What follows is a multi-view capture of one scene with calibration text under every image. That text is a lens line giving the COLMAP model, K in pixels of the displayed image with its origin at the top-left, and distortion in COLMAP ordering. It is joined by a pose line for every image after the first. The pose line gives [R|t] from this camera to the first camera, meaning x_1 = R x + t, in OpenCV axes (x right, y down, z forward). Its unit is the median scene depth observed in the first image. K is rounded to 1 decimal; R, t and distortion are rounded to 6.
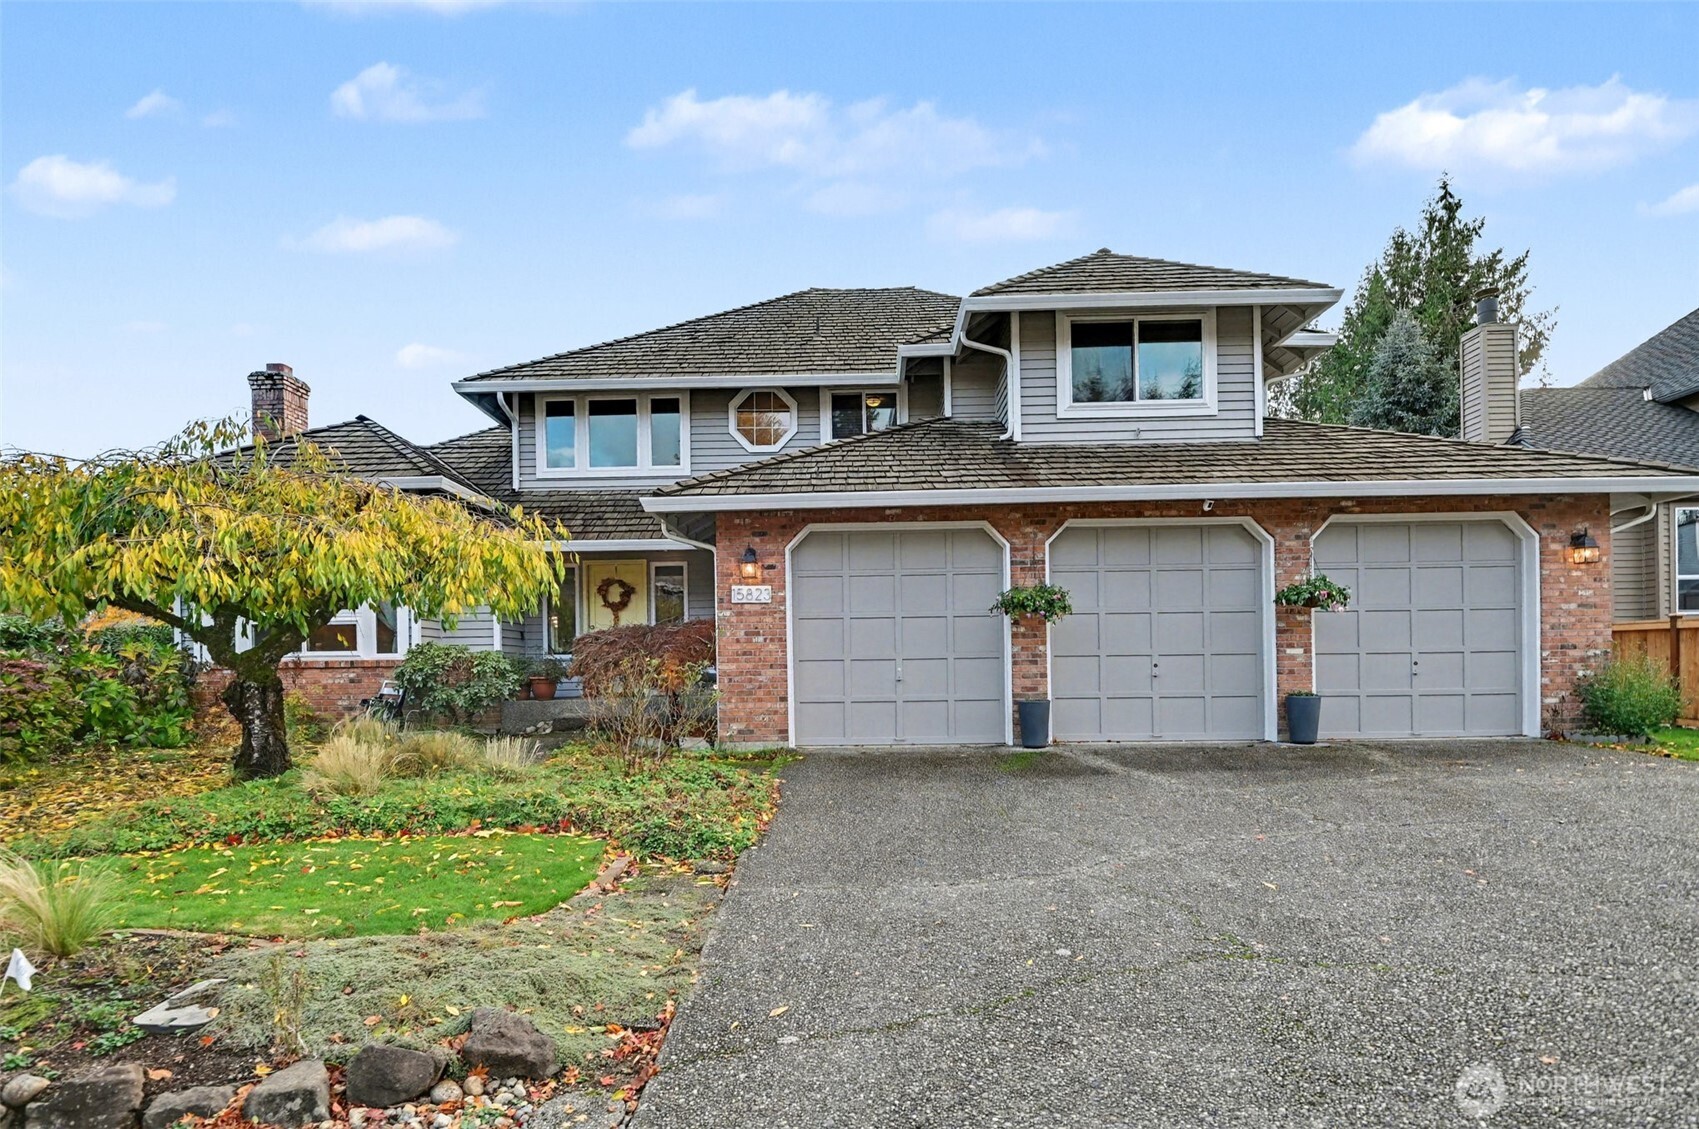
lens RADIAL K [[796.9, 0, 849.4], [0, 796.9, 660.0], [0, 0, 1]] dist [-0.001518, -0.000642]
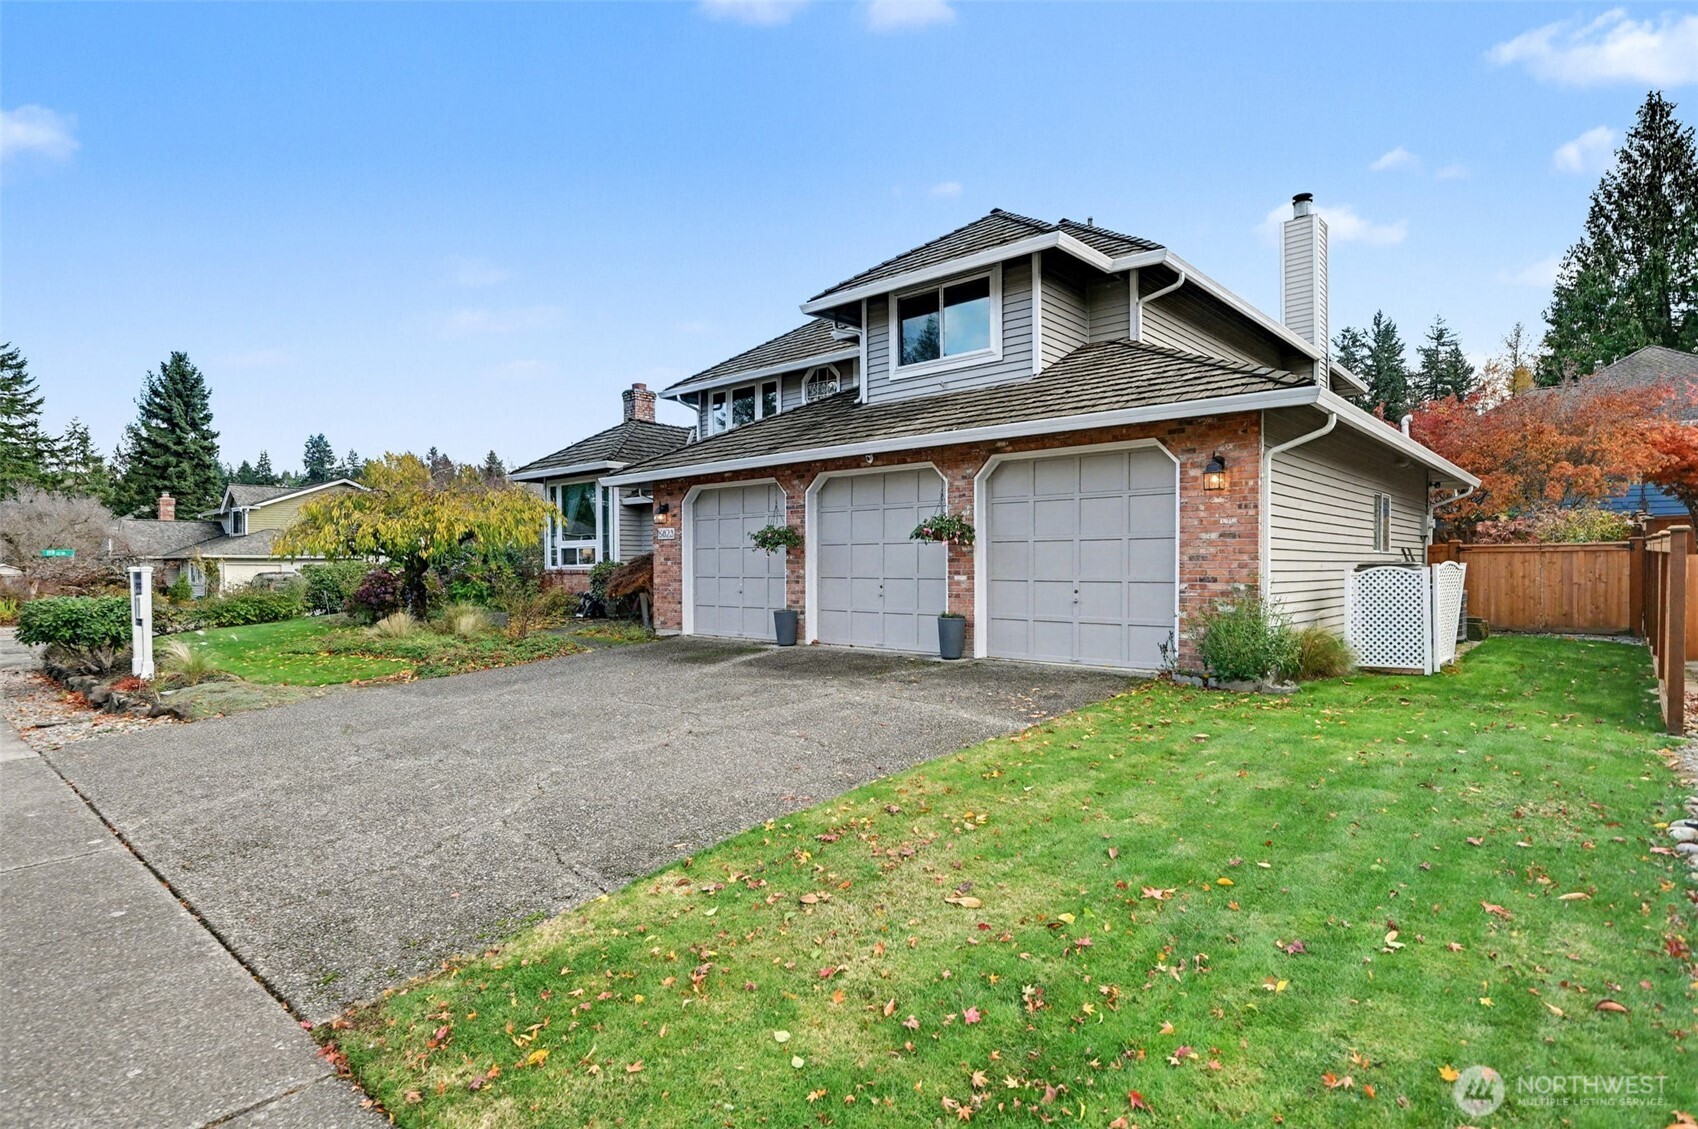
lens RADIAL K [[864.9, 0, 851.4], [0, 864.9, 581.4], [0, 0, 1]] dist [-0.001273, -0.000221]
pose [[0.758934, 0.024141, -0.650719, 1.236963], [-0.019766, 0.999706, 0.014034, -0.020179], [0.650867, 0.002211, 0.759189, -0.037056]]
